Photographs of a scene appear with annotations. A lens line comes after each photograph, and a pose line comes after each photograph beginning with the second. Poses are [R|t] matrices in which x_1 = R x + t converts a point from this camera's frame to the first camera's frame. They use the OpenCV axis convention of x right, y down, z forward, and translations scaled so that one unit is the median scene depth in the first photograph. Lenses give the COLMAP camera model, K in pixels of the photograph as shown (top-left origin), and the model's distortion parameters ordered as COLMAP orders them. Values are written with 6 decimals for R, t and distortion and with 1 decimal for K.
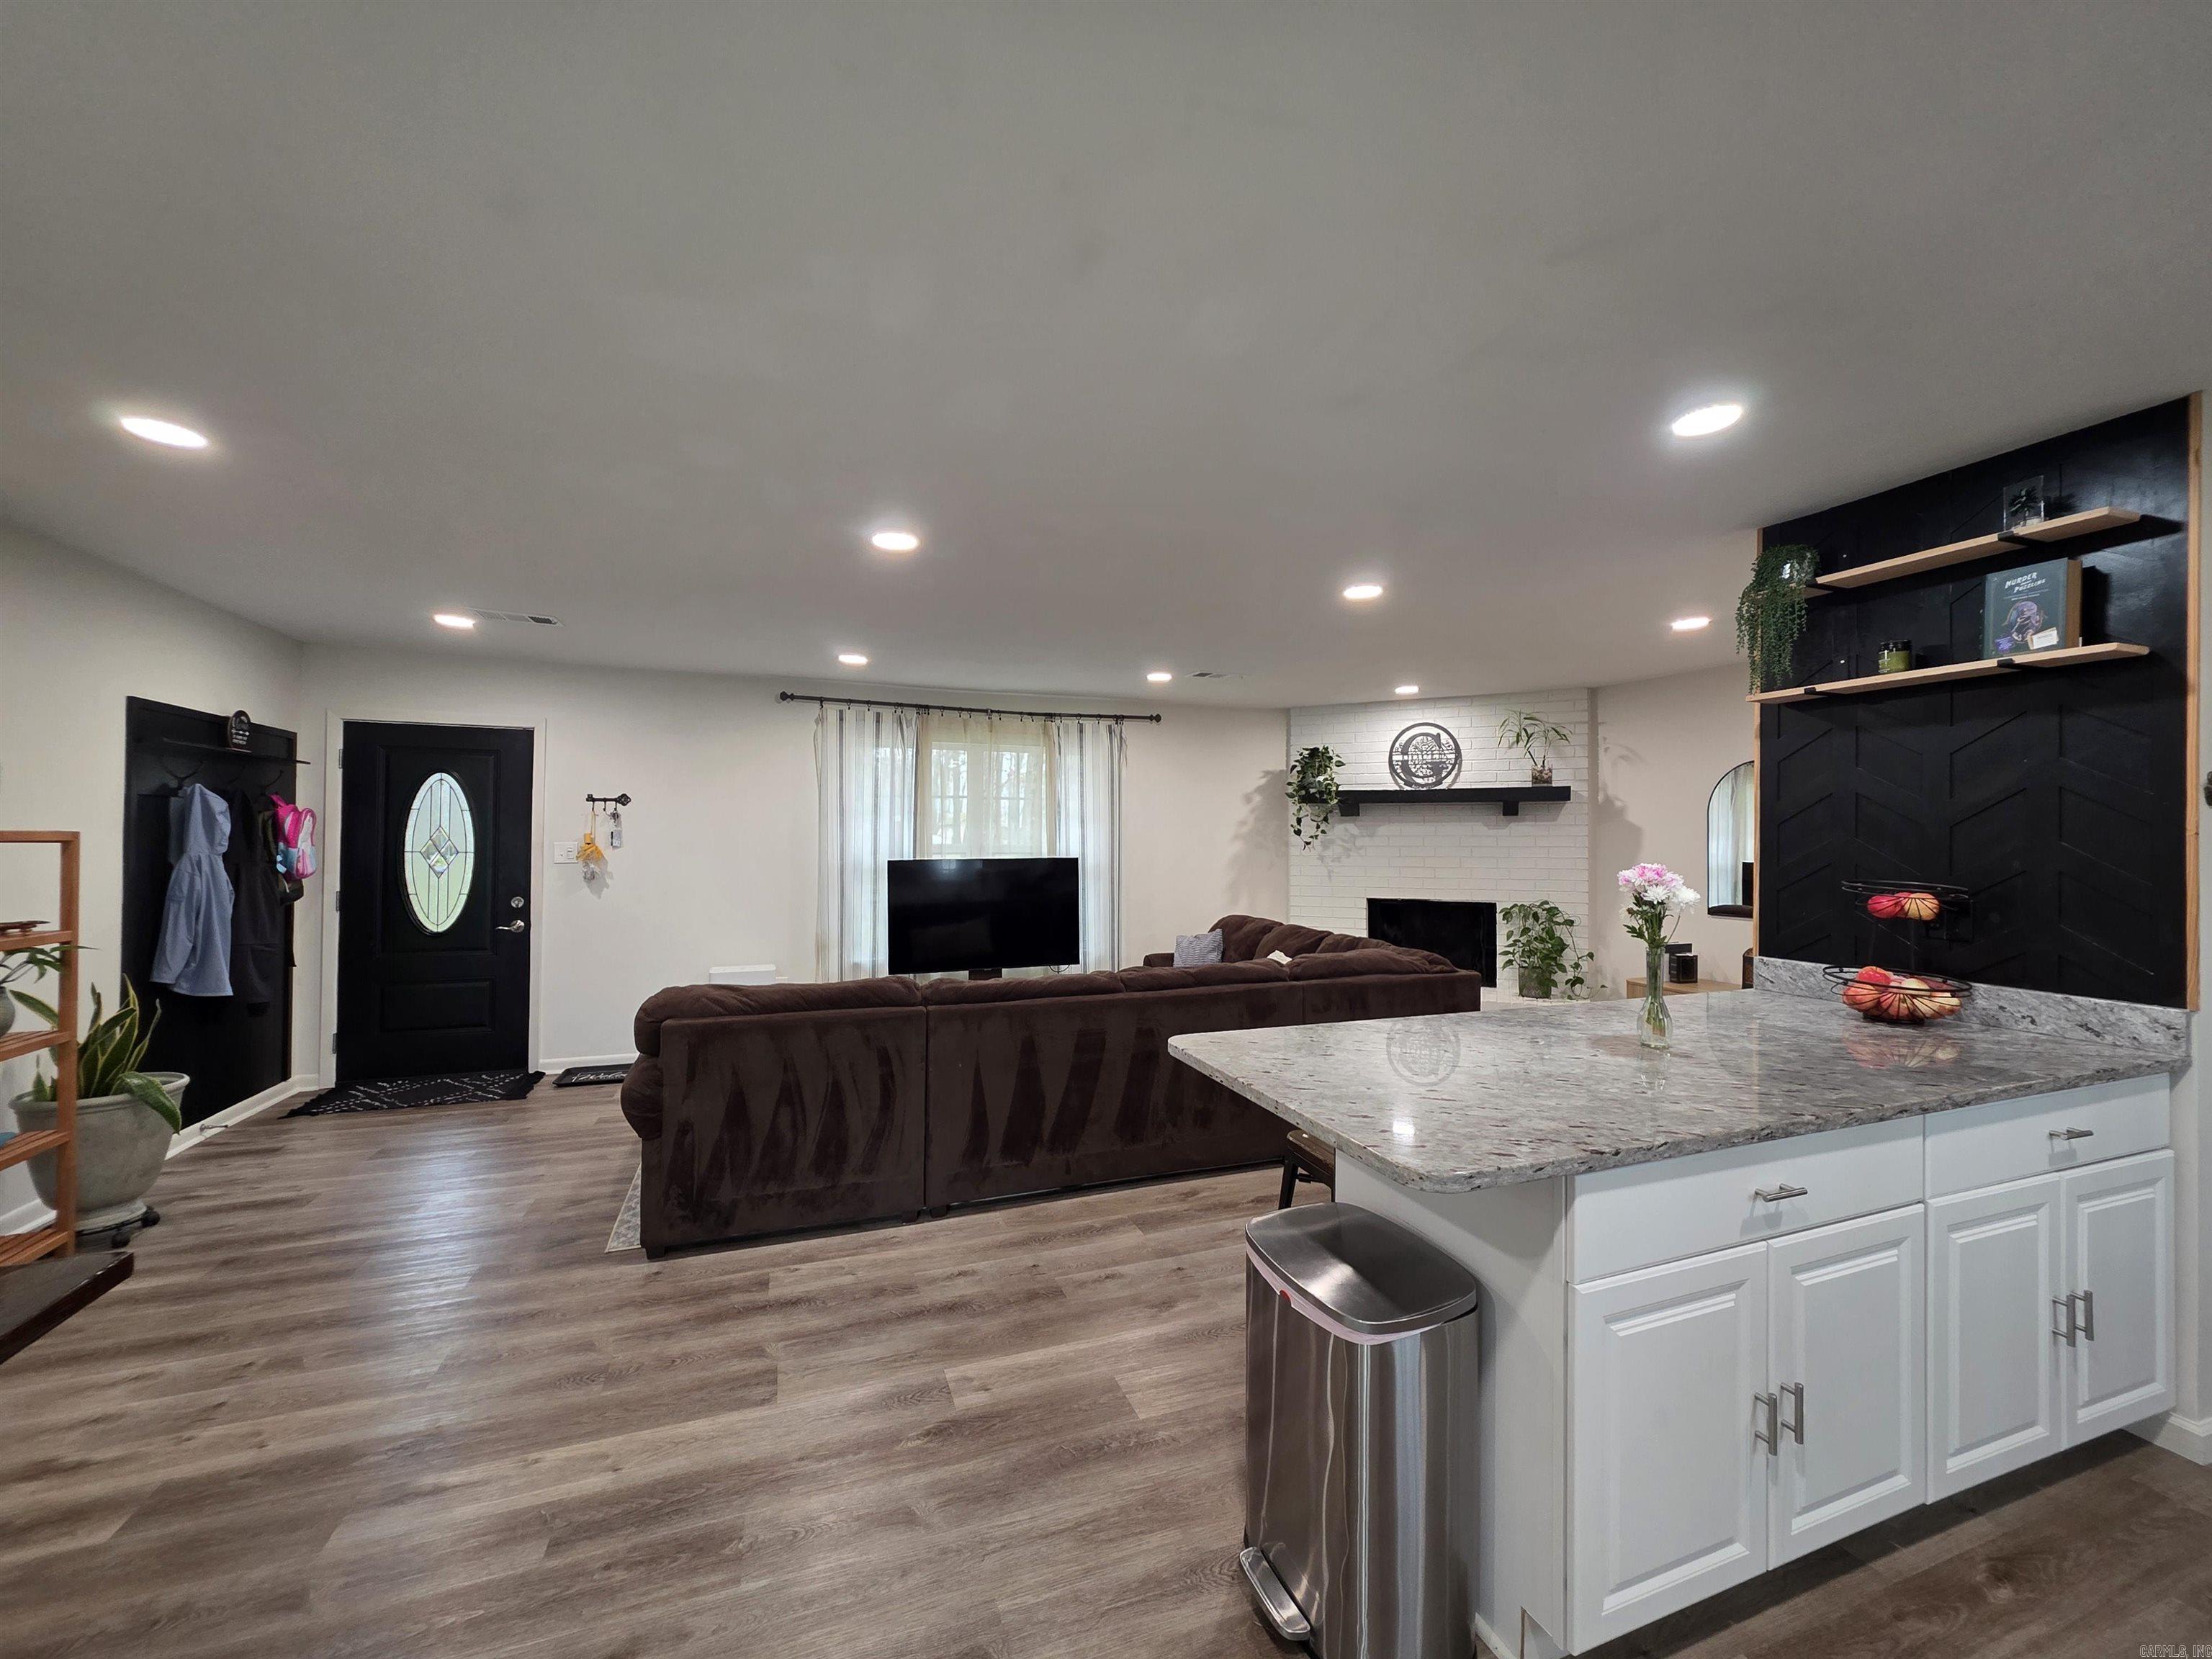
lens RADIAL K [[881.8, 0, 1108.1], [0, 881.8, 840.2], [0, 0, 1]] dist [0.002164, 0.000181]
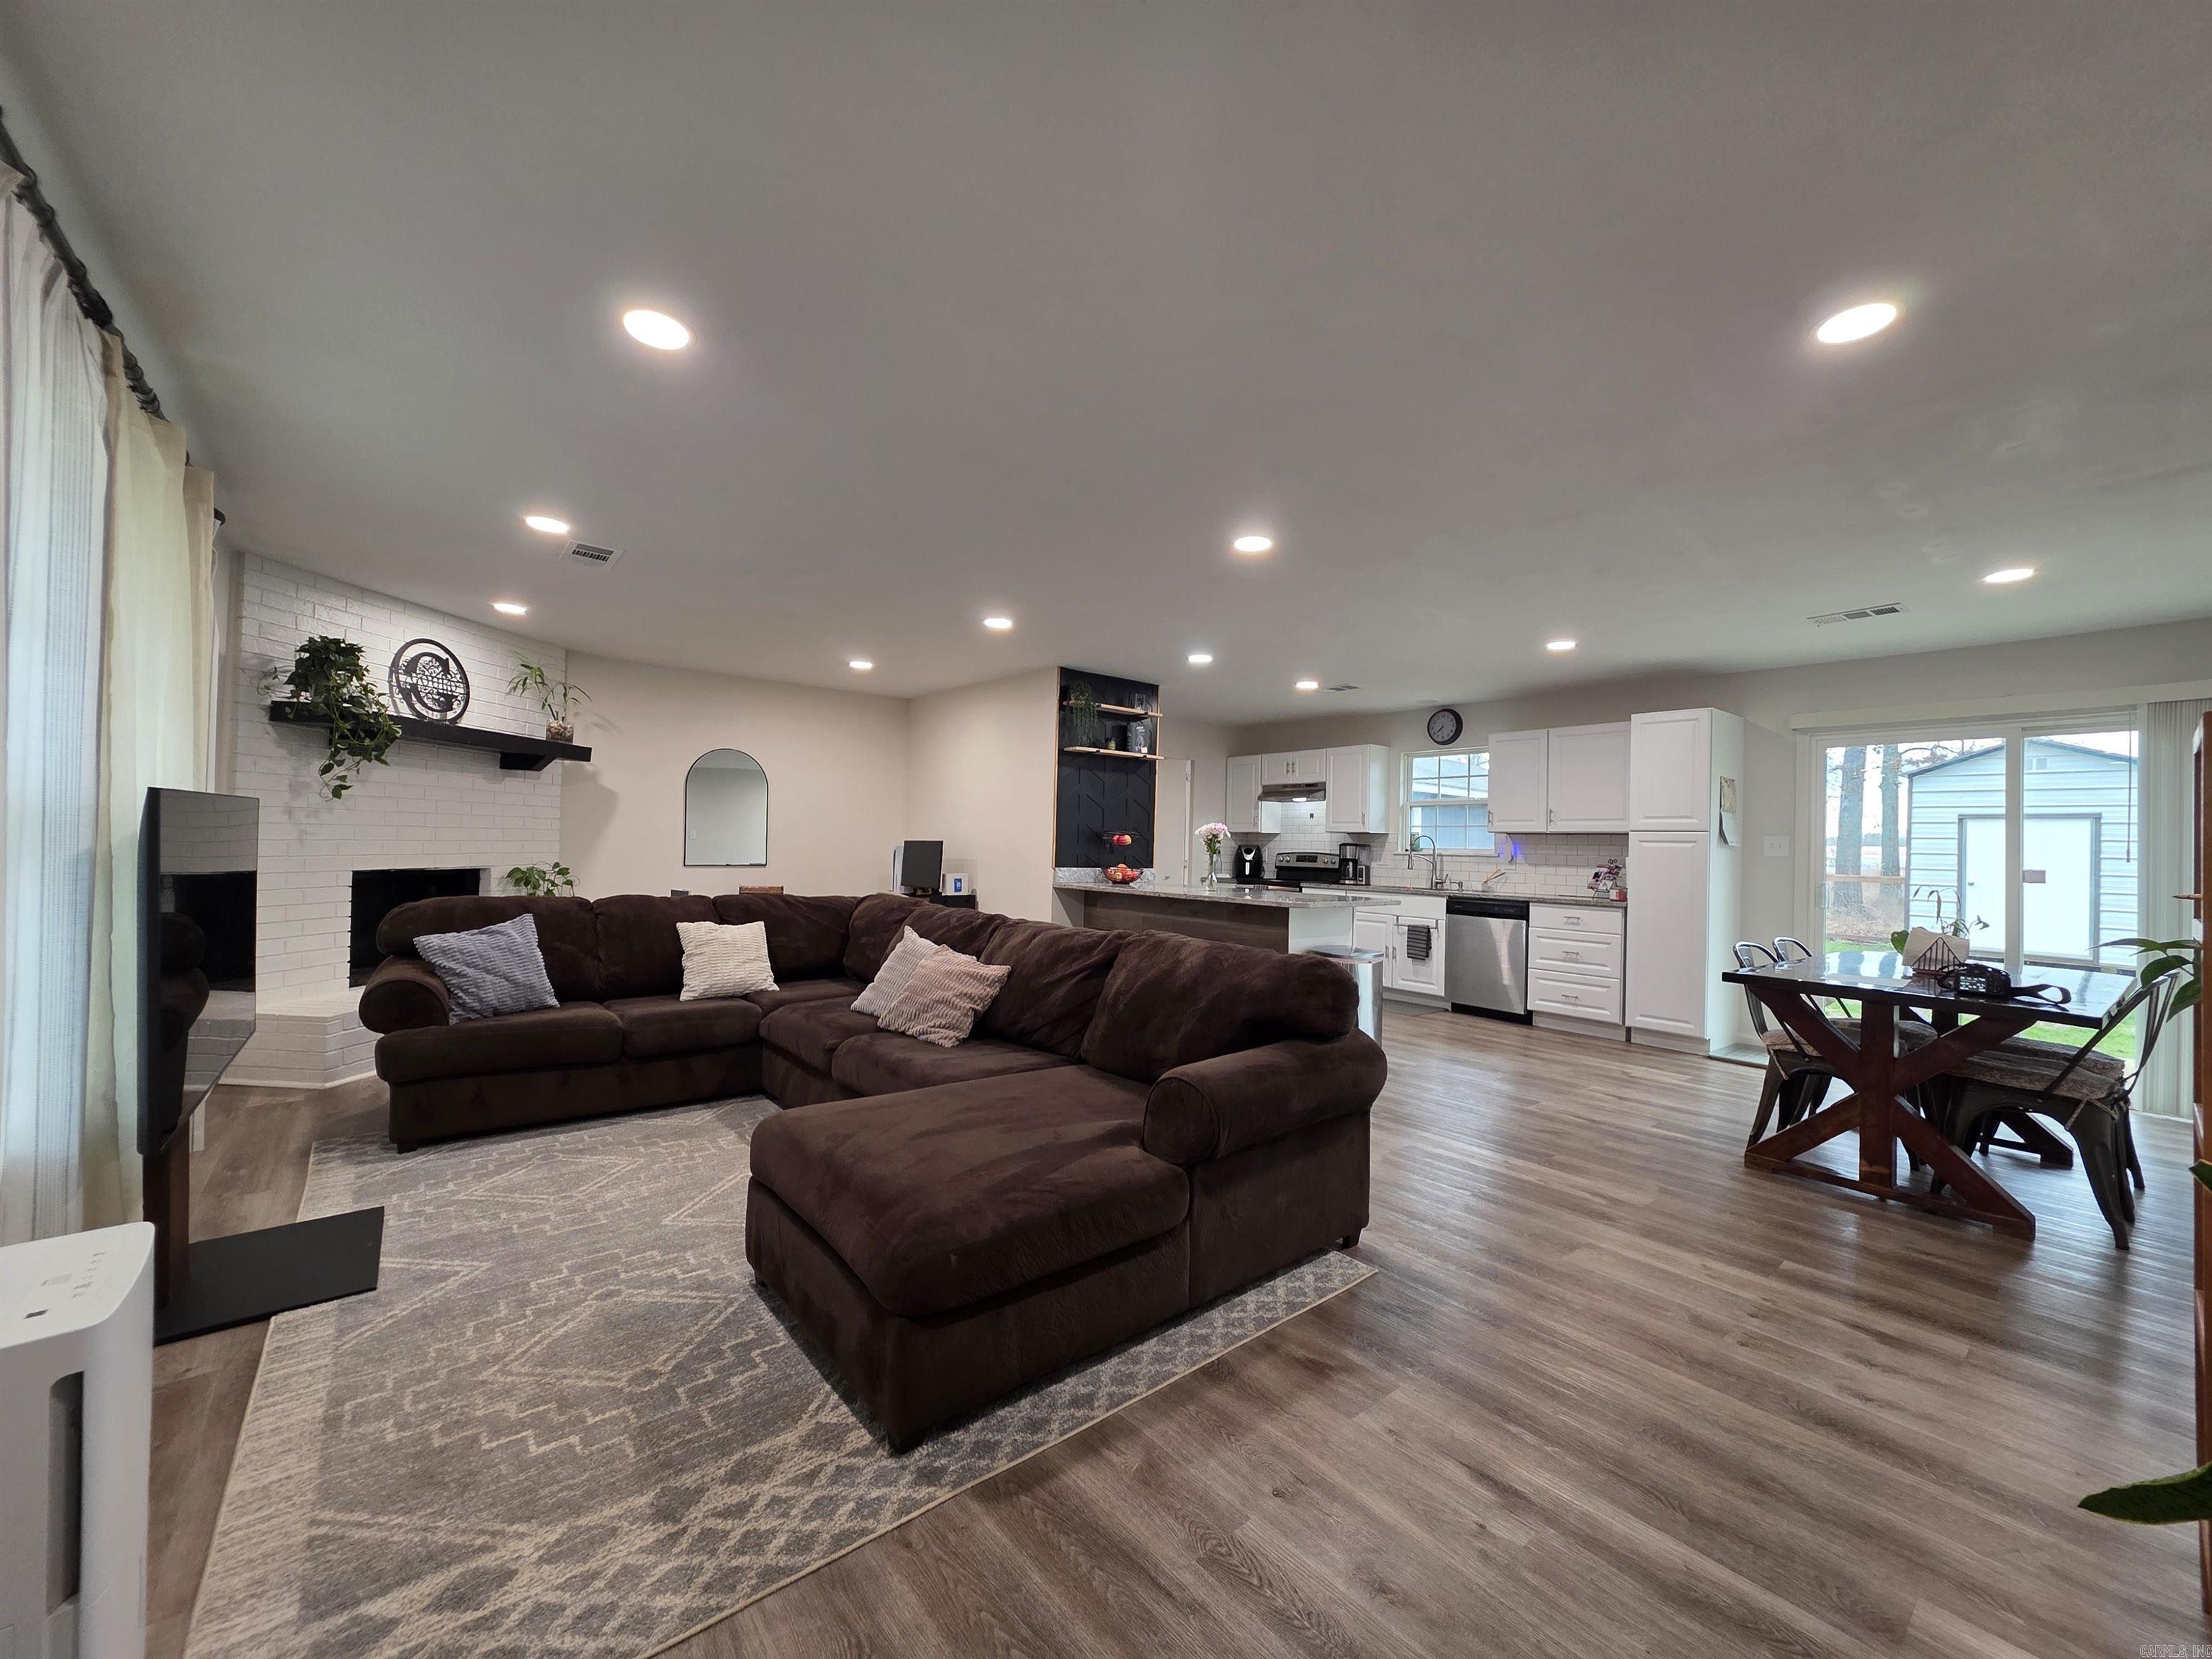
lens RADIAL K [[881.8, 0, 1110.8], [0, 881.8, 833.4], [0, 0, 1]] dist [0.002164, 0.000181]
pose [[-0.326564, -0.000371, 0.945175, -1.004934], [-0.025410, 0.999642, -0.008387, 0.049626], [-0.944833, -0.026756, -0.326456, 1.198117]]
